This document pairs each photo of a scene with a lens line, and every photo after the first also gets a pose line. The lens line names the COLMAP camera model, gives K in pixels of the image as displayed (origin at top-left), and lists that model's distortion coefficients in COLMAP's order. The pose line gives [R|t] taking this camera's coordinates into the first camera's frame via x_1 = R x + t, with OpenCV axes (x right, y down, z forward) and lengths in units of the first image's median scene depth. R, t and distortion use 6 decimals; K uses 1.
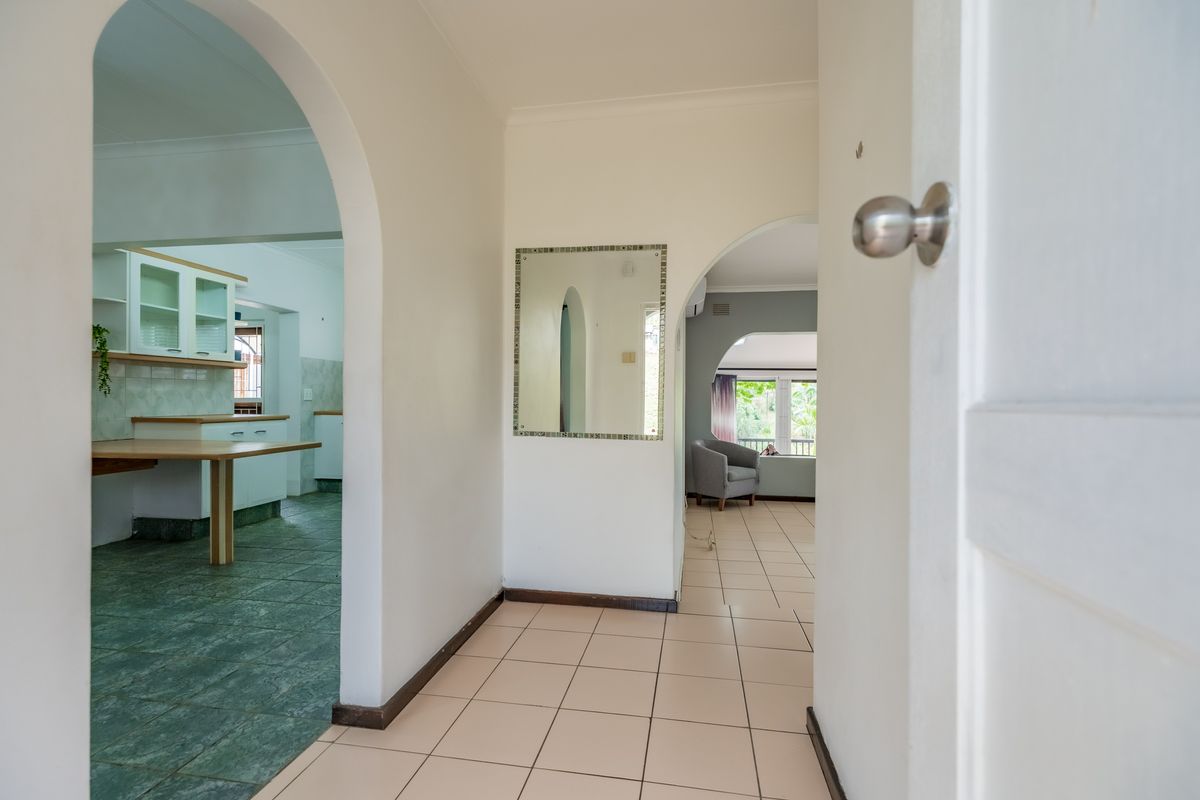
lens RADIAL K [[555.1, 0, 599.8], [0, 555.1, 399.2], [0, 0, 1]] dist [0.003381, 0.001264]
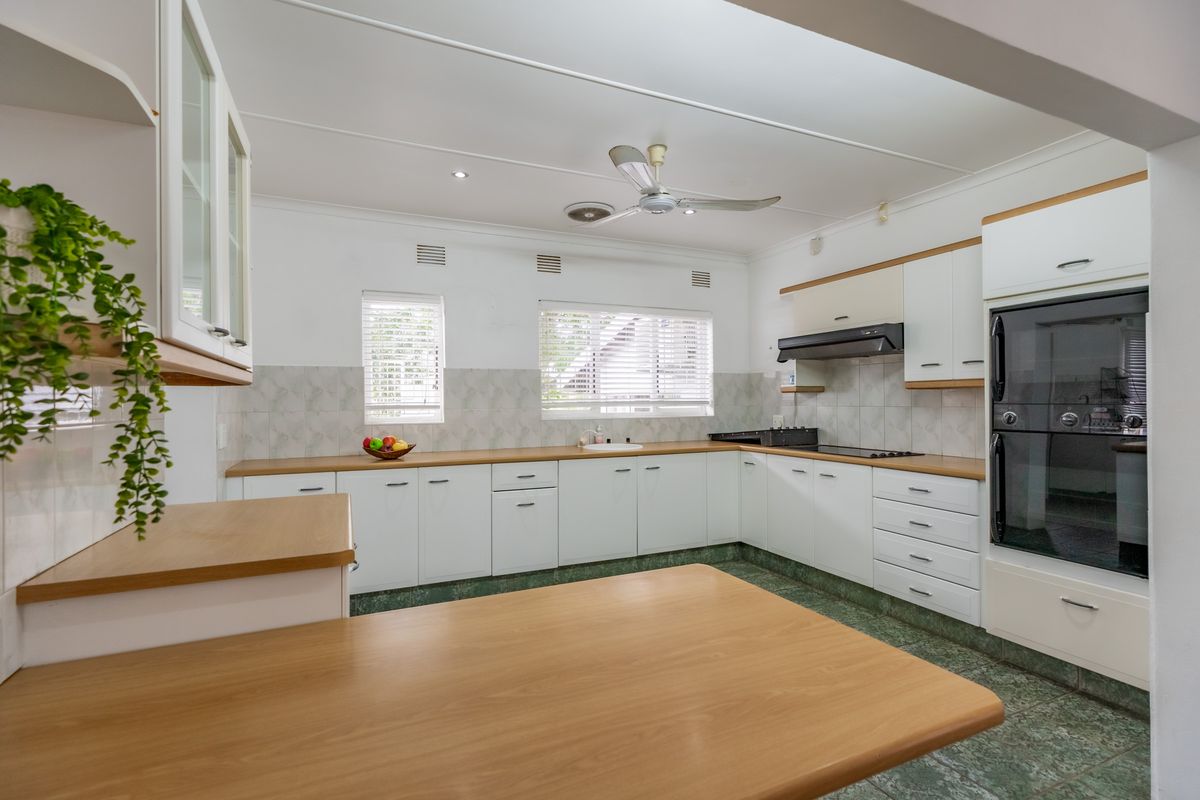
lens RADIAL K [[555.1, 0, 595.5], [0, 555.1, 399.4], [0, 0, 1]] dist [0.003381, 0.001264]
pose [[0.833370, -0.009554, 0.552633, -0.765023], [0.013104, 0.999911, -0.002475, -0.048518], [-0.552560, 0.009304, 0.833421, 0.646089]]
